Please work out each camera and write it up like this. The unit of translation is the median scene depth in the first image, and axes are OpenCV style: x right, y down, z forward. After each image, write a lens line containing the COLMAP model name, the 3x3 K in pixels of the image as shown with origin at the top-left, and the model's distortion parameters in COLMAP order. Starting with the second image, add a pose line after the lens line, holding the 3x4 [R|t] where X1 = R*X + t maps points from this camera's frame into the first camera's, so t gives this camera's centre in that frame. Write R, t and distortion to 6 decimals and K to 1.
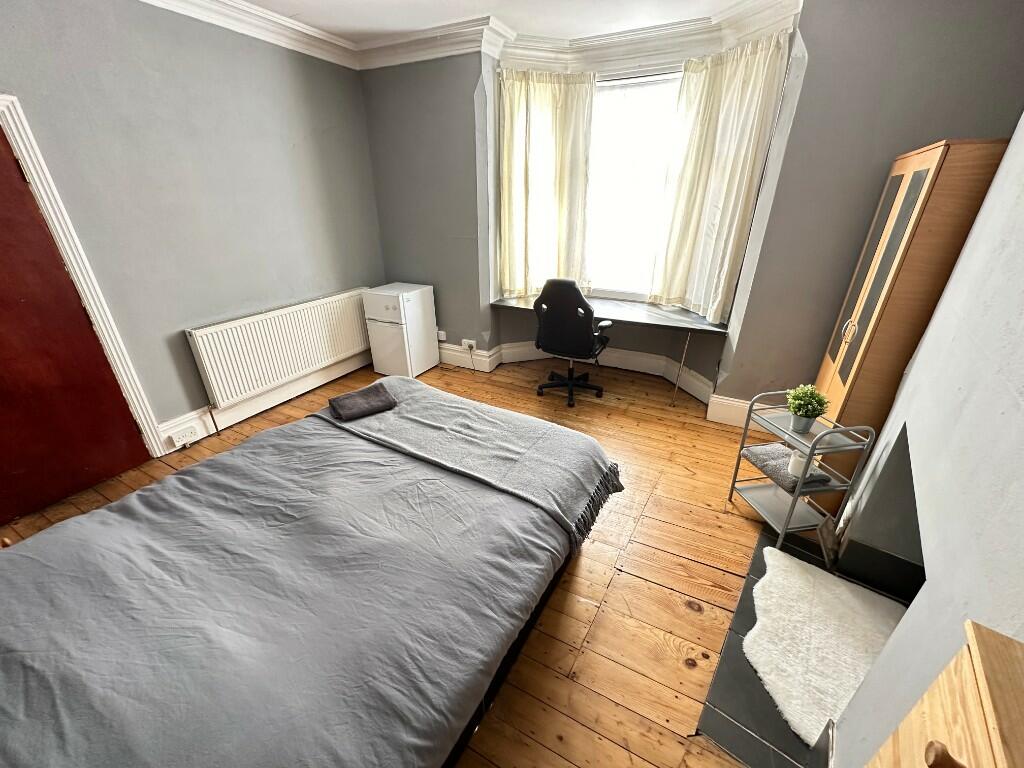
lens RADIAL K [[407.8, 0, 513.5], [0, 407.8, 382.3], [0, 0, 1]] dist [-0.003095, 0.001116]
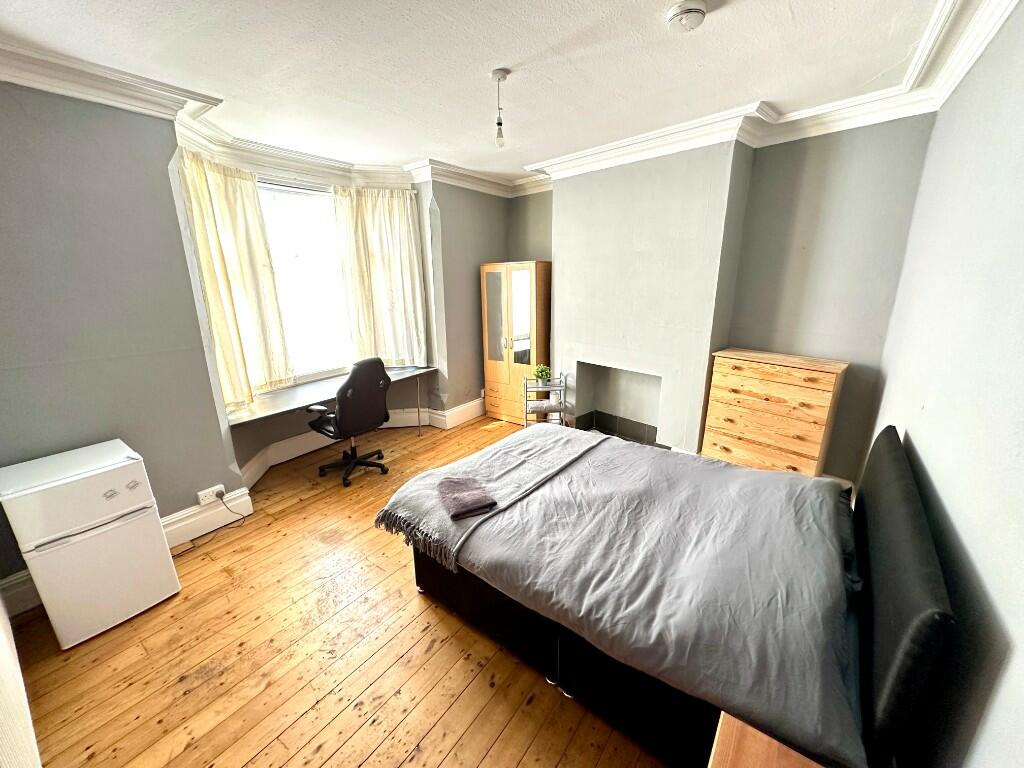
lens RADIAL K [[407.8, 0, 511.6], [0, 407.8, 382.1], [0, 0, 1]] dist [-0.003095, 0.001116]
pose [[0.147037, -0.258658, 0.954713, -0.888453], [0.427514, 0.887012, 0.174474, -0.227752], [-0.891971, 0.382499, 0.241003, 0.429954]]
